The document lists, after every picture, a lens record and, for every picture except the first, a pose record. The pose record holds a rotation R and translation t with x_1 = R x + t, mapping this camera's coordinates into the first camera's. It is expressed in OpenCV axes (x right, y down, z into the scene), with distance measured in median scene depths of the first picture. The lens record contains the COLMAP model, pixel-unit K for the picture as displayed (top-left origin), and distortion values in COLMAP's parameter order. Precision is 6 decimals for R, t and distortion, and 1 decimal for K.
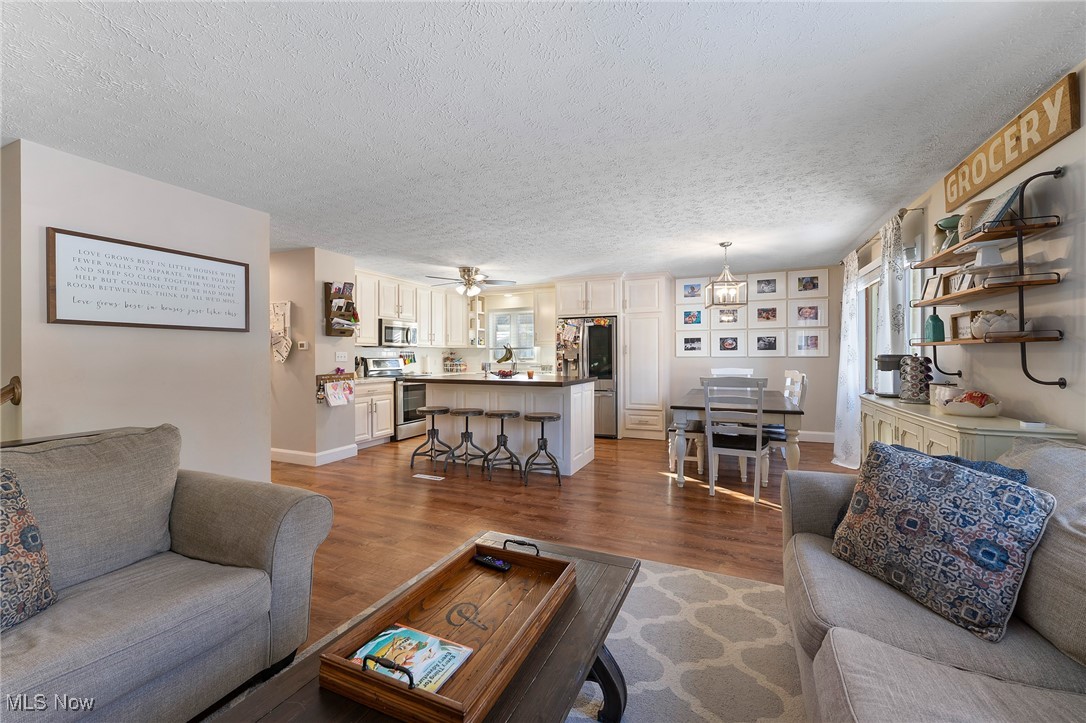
lens RADIAL K [[435.1, 0, 543.0], [0, 435.1, 358.3], [0, 0, 1]] dist [-0.003868, 0.000114]
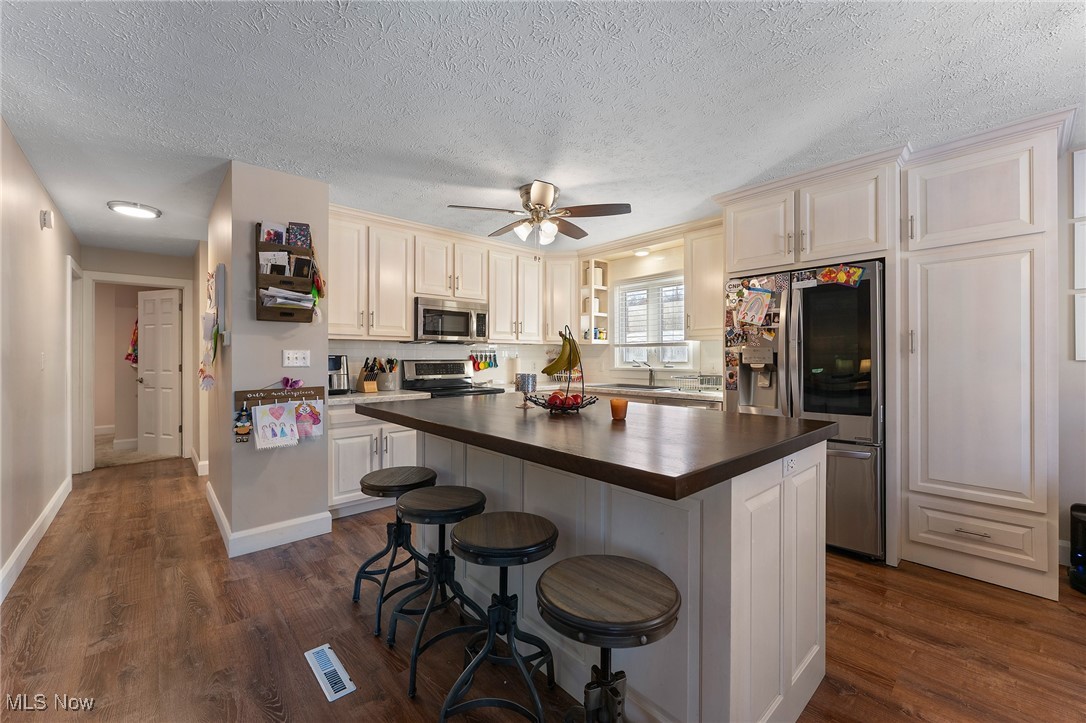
lens RADIAL K [[435.1, 0, 544.1], [0, 435.1, 356.8], [0, 0, 1]] dist [-0.003868, 0.000114]
pose [[0.910145, 0.001644, -0.414286, 0.052945], [-0.004332, 0.999975, -0.005550, -0.003070], [0.414267, 0.006846, 0.910130, 0.531764]]
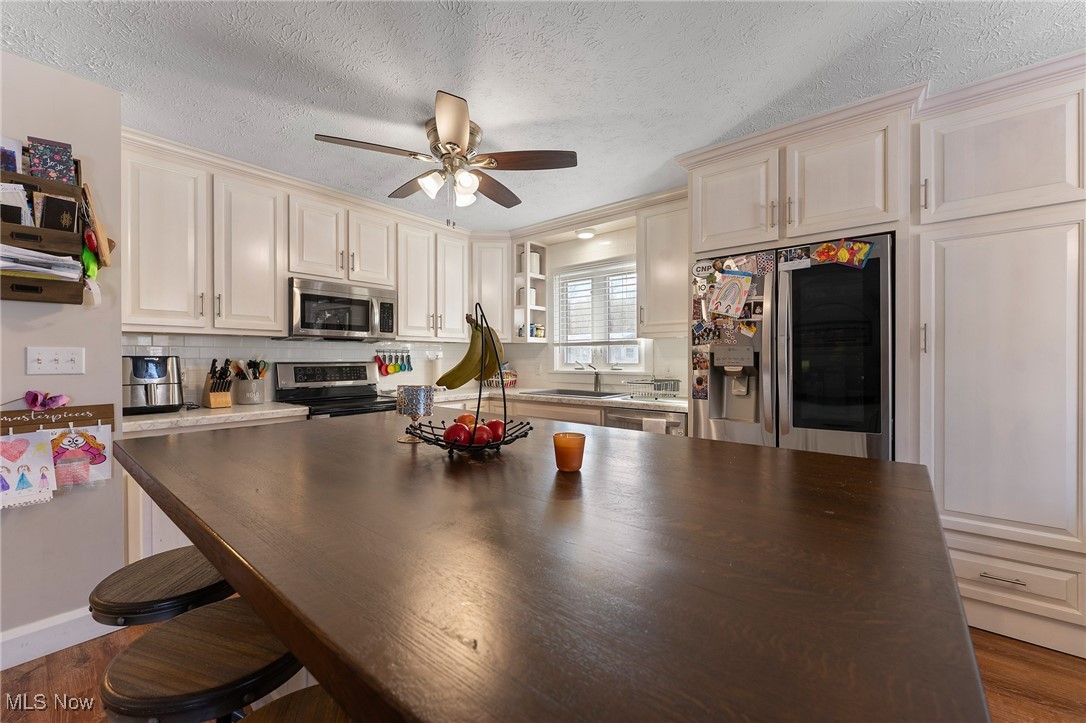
lens RADIAL K [[435.1, 0, 548.1], [0, 435.1, 360.6], [0, 0, 1]] dist [-0.003868, 0.000114]
pose [[0.962108, 0.002159, -0.272660, 0.014714], [-0.002149, 0.999998, 0.000337, -0.003736], [0.272660, 0.000261, 0.962110, 0.660318]]
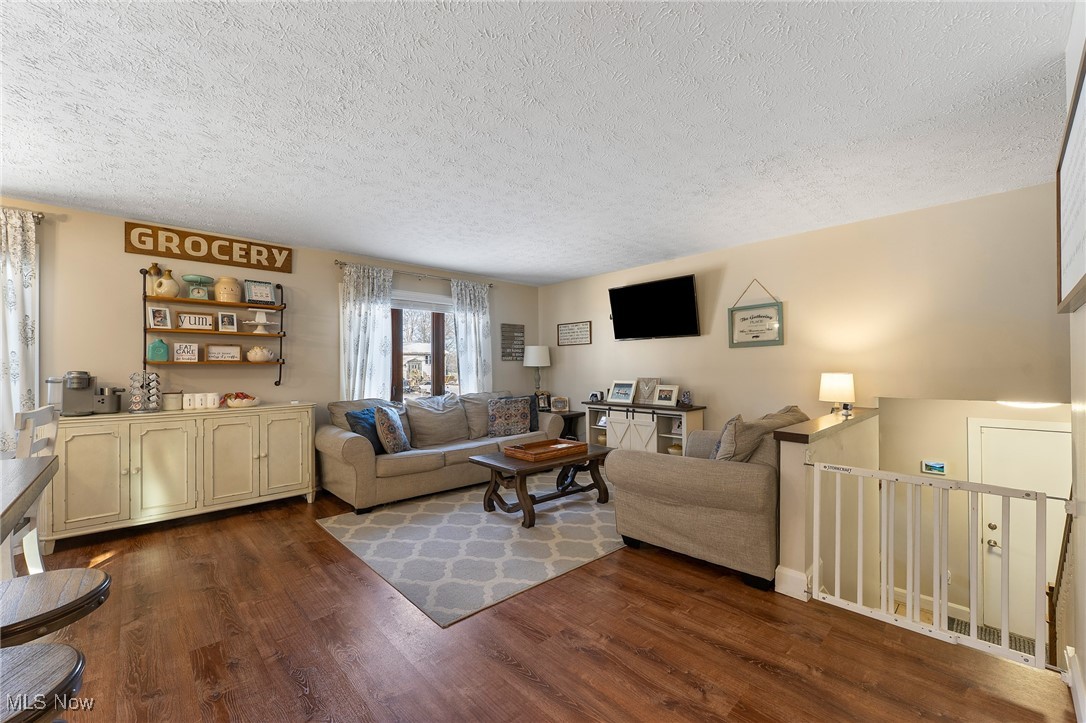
lens RADIAL K [[435.1, 0, 544.2], [0, 435.1, 365.7], [0, 0, 1]] dist [-0.003868, 0.000114]
pose [[-0.920375, 0.011248, 0.390874, -0.281441], [0.011765, 0.999930, -0.001074, -0.004522], [-0.390859, 0.003610, -0.920443, 0.791303]]
